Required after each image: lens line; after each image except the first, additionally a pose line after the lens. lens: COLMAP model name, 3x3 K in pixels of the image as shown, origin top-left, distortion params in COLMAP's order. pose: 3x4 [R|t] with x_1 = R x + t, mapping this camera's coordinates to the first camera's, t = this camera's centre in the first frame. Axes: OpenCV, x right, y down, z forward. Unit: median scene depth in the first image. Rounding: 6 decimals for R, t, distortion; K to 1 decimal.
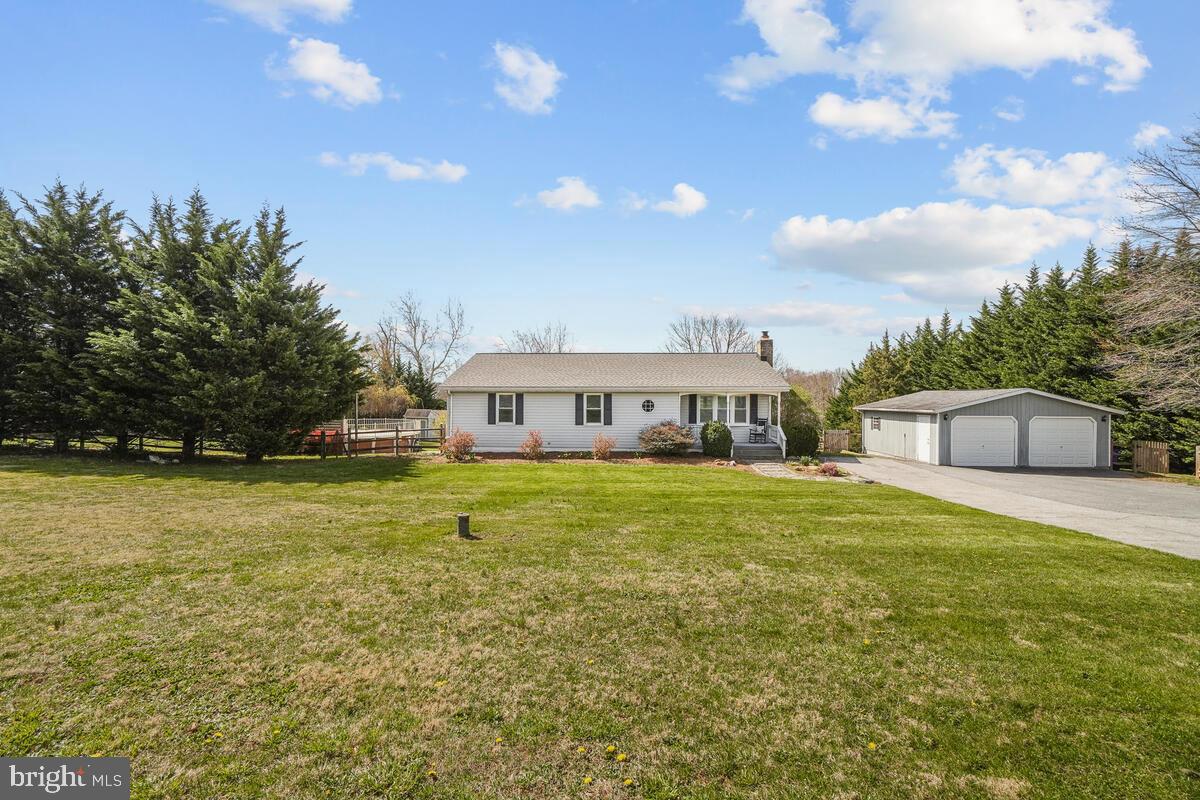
lens RADIAL K [[558.8, 0, 602.7], [0, 558.8, 406.6], [0, 0, 1]] dist [0.000146, 0.000024]
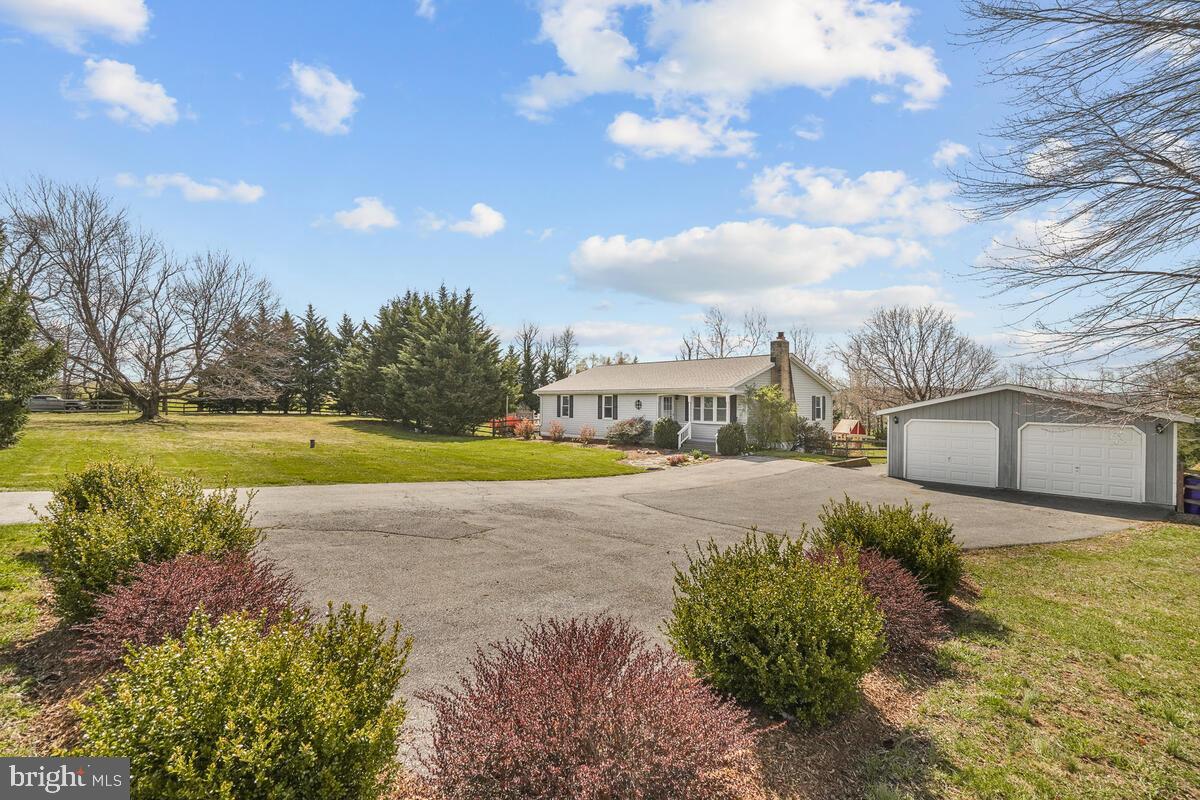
lens RADIAL K [[558.8, 0, 600.9], [0, 558.8, 405.4], [0, 0, 1]] dist [0.000146, 0.000024]
pose [[0.999996, -0.002944, -0.000304, 0.357107], [0.002944, 0.999995, -0.000597, -0.038414], [0.000306, 0.000596, 1.000000, 0.004658]]
